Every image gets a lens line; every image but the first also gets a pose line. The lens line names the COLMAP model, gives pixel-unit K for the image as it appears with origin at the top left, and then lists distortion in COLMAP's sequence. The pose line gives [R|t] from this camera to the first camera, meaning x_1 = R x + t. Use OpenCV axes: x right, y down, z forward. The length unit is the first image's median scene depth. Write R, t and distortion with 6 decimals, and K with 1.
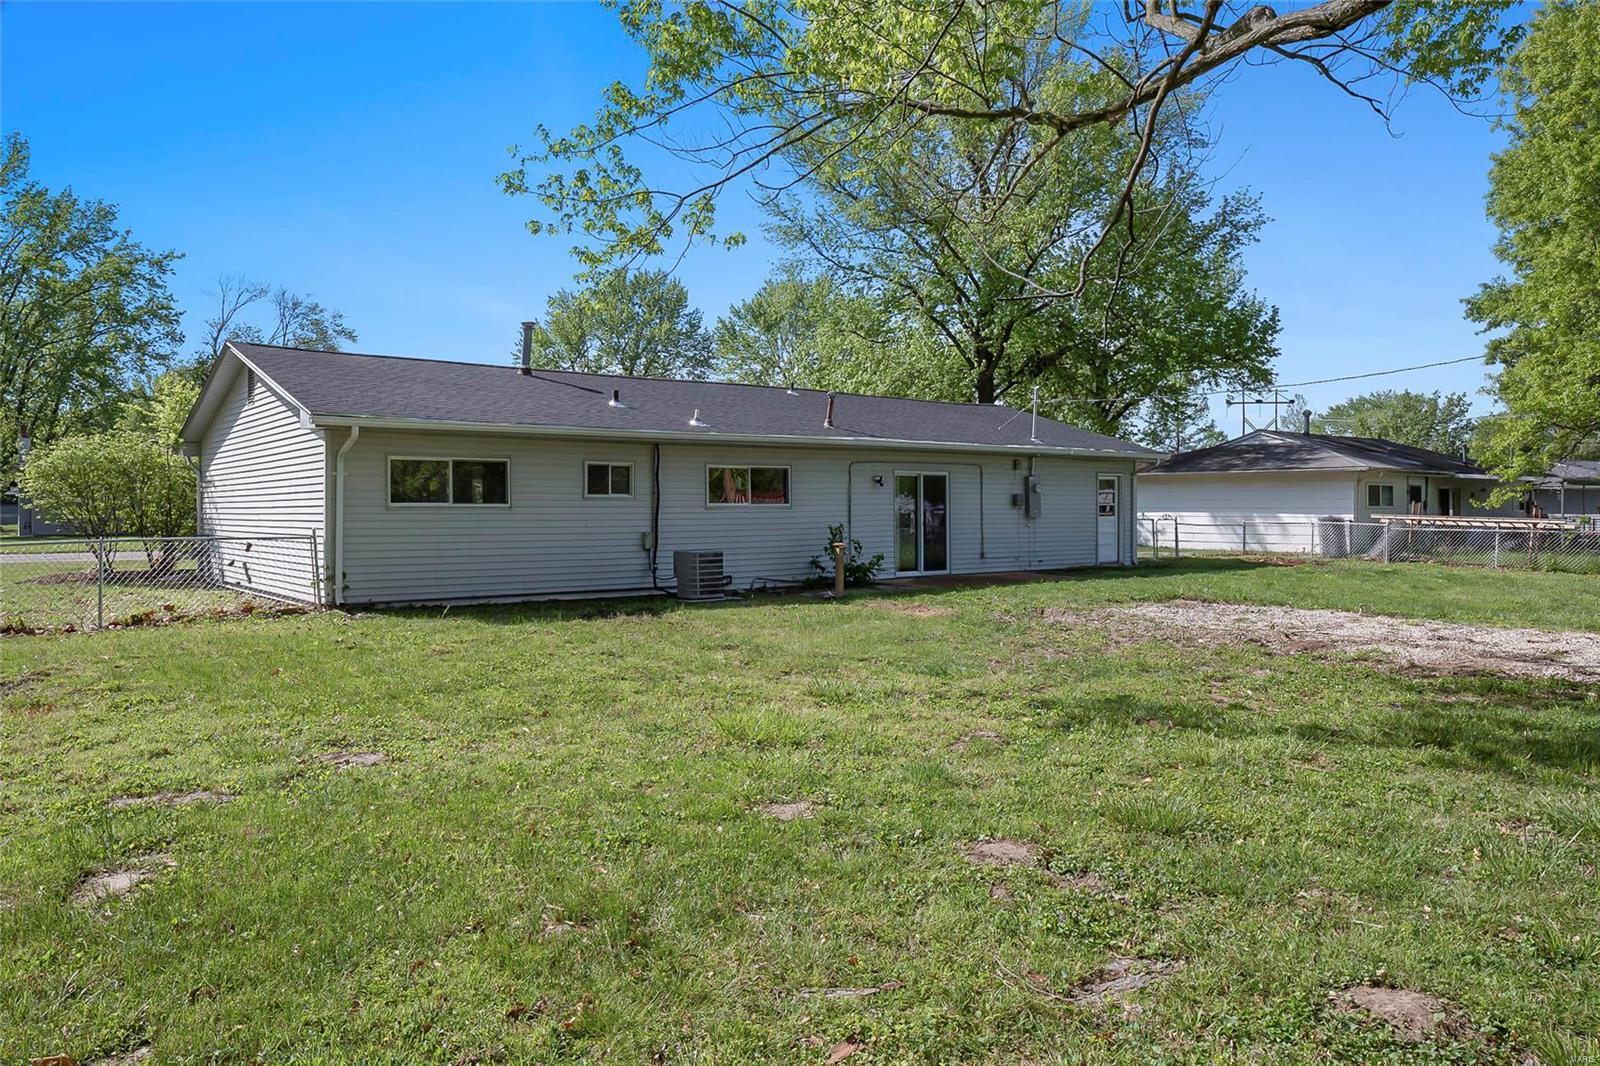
lens RADIAL K [[1108.6, 0, 798.9], [0, 1108.6, 526.5], [0, 0, 1]] dist [0.001095, -0.002679]
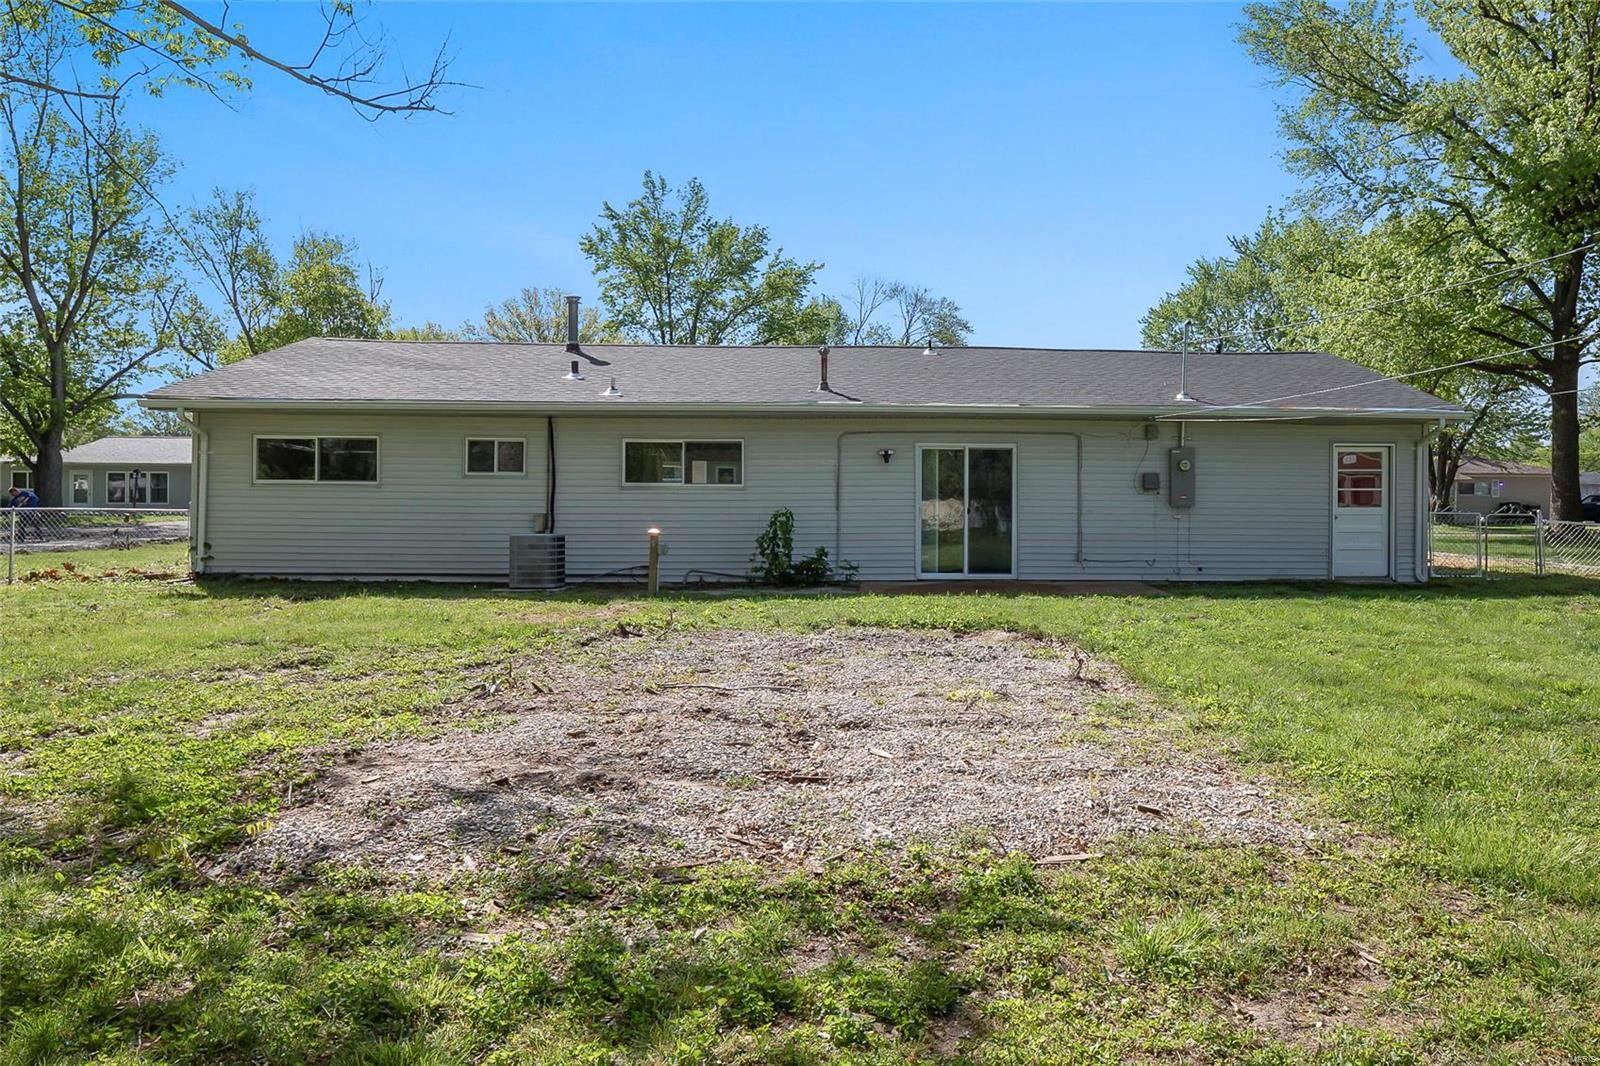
lens RADIAL K [[1108.6, 0, 800.0], [0, 1108.6, 531.4], [0, 0, 1]] dist [0.001095, -0.002679]
pose [[0.817819, 0.030648, -0.574659, 0.459721], [-0.019485, 0.999483, 0.025575, -0.006386], [0.575146, -0.009718, 0.817993, 0.302527]]
